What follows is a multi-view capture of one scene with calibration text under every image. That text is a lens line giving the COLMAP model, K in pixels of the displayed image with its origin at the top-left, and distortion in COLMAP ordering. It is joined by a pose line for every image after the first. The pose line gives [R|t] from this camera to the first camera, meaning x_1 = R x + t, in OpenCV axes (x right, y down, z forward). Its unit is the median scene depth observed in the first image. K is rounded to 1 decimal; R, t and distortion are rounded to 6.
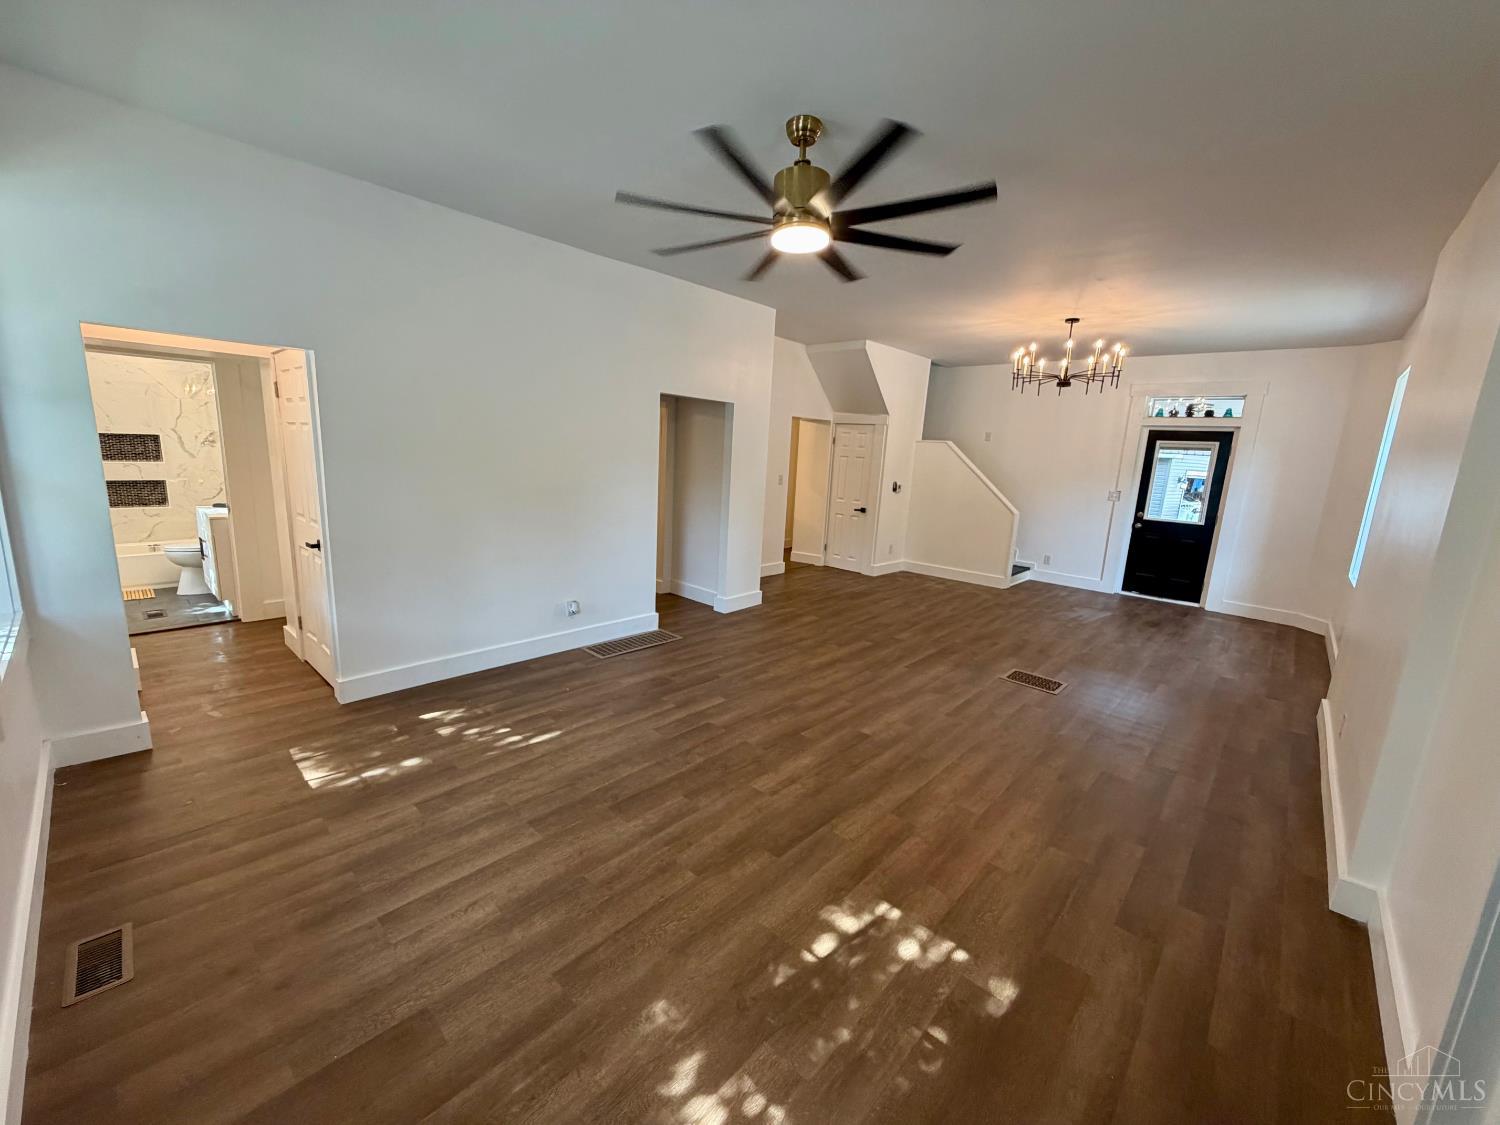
lens RADIAL K [[594.4, 0, 743.1], [0, 594.4, 564.0], [0, 0, 1]] dist [-0.000430, -0.000428]
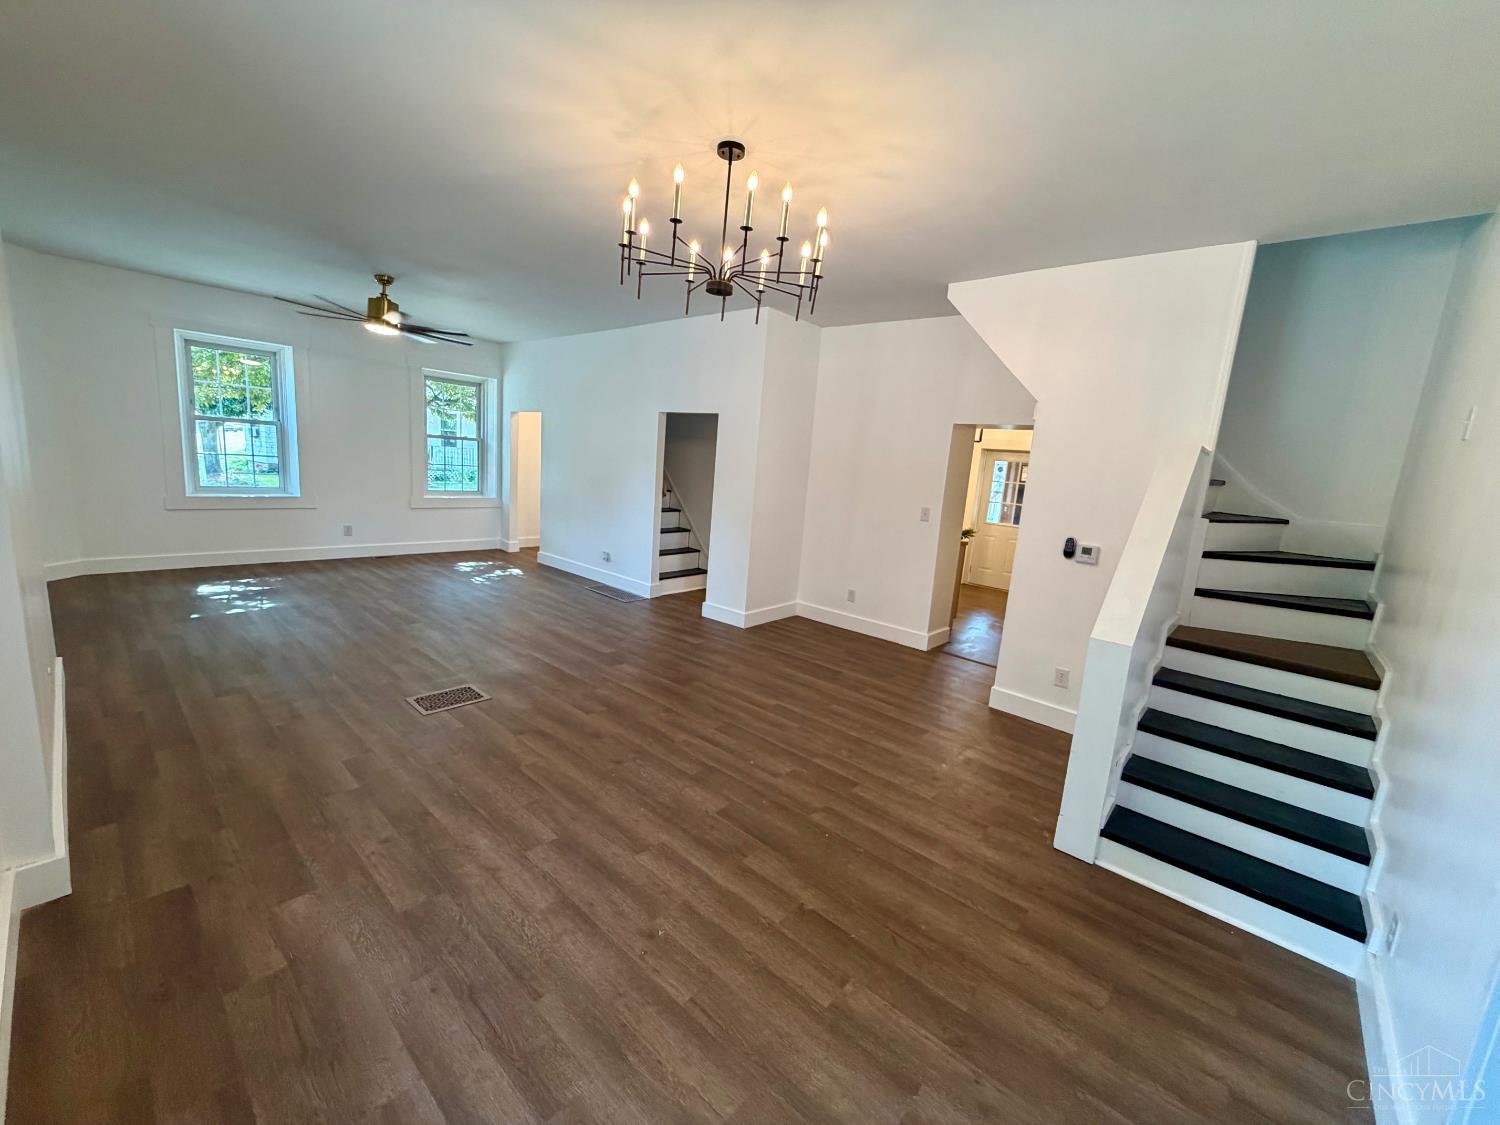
lens RADIAL K [[594.4, 0, 745.3], [0, 594.4, 563.8], [0, 0, 1]] dist [-0.000430, -0.000428]
pose [[0.025475, 0.123947, -0.991962, 1.154720], [-0.264166, 0.957846, 0.112900, -0.163859], [0.964141, 0.259167, 0.057144, 1.159757]]
